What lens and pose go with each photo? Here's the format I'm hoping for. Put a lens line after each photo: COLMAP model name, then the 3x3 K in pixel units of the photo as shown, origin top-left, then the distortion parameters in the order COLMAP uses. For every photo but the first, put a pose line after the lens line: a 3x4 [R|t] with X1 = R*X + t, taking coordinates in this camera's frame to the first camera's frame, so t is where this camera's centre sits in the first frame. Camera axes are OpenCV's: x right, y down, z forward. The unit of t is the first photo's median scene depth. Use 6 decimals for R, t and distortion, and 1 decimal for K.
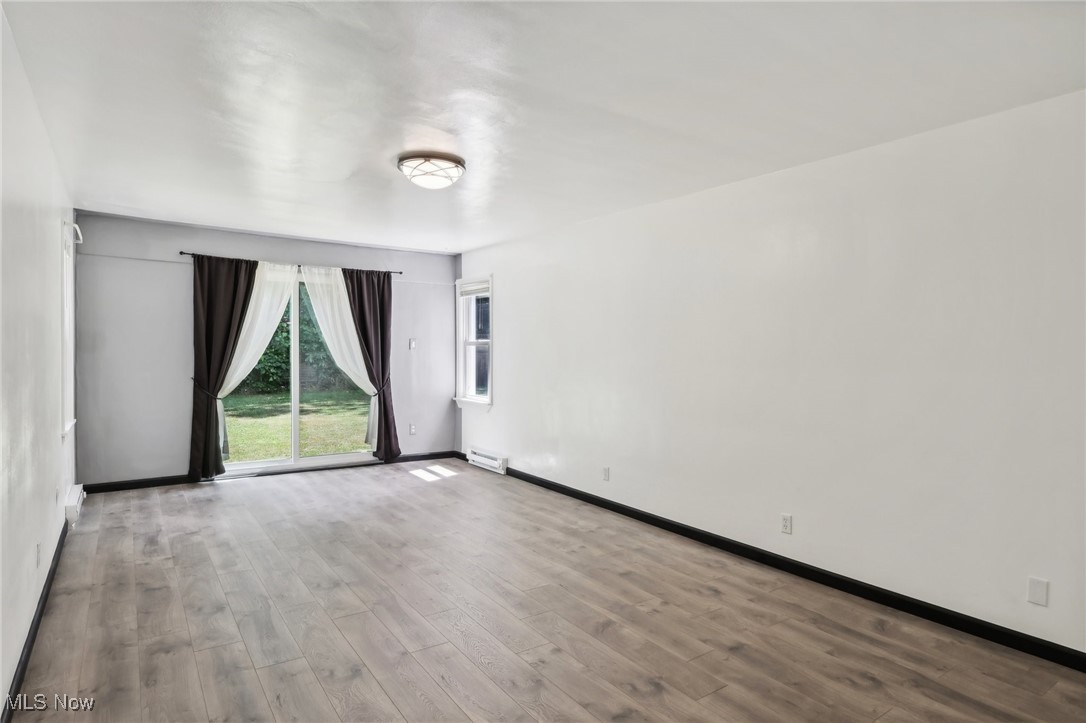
lens RADIAL K [[611.0, 0, 550.1], [0, 611.0, 365.1], [0, 0, 1]] dist [-0.003691, 0.001333]
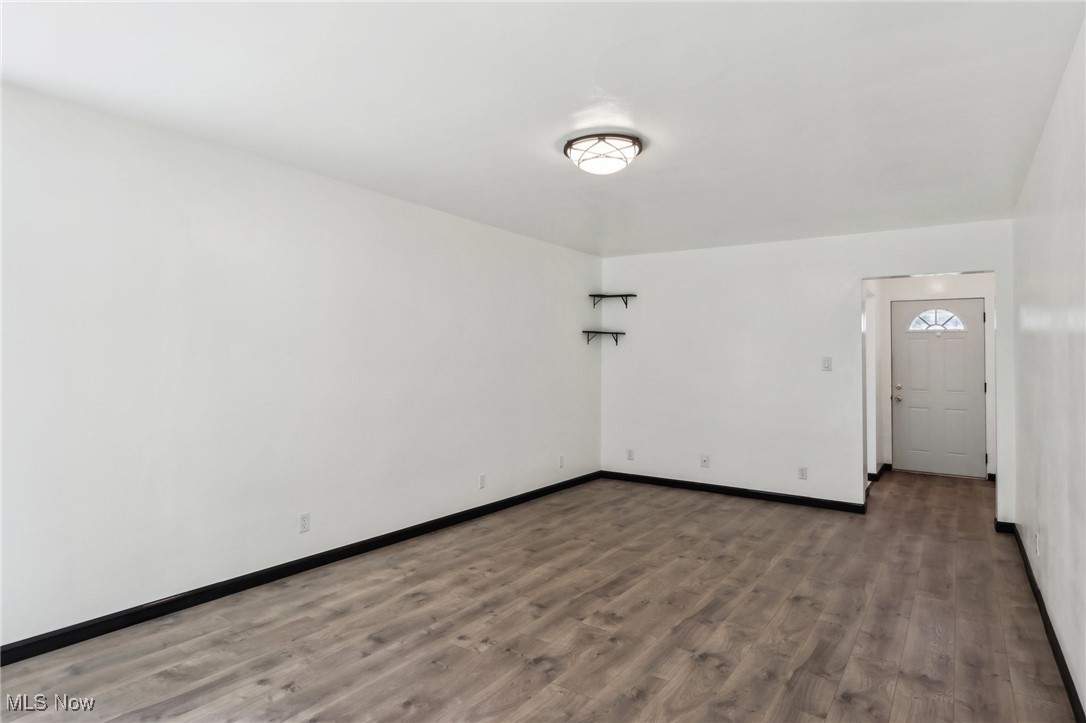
lens RADIAL K [[611.0, 0, 549.9], [0, 611.0, 352.6], [0, 0, 1]] dist [-0.003691, 0.001333]
pose [[-0.363159, -0.011361, 0.931658, -0.973417], [0.002836, 0.999908, 0.013299, -0.044271], [-0.931723, 0.007472, -0.363093, 1.415926]]
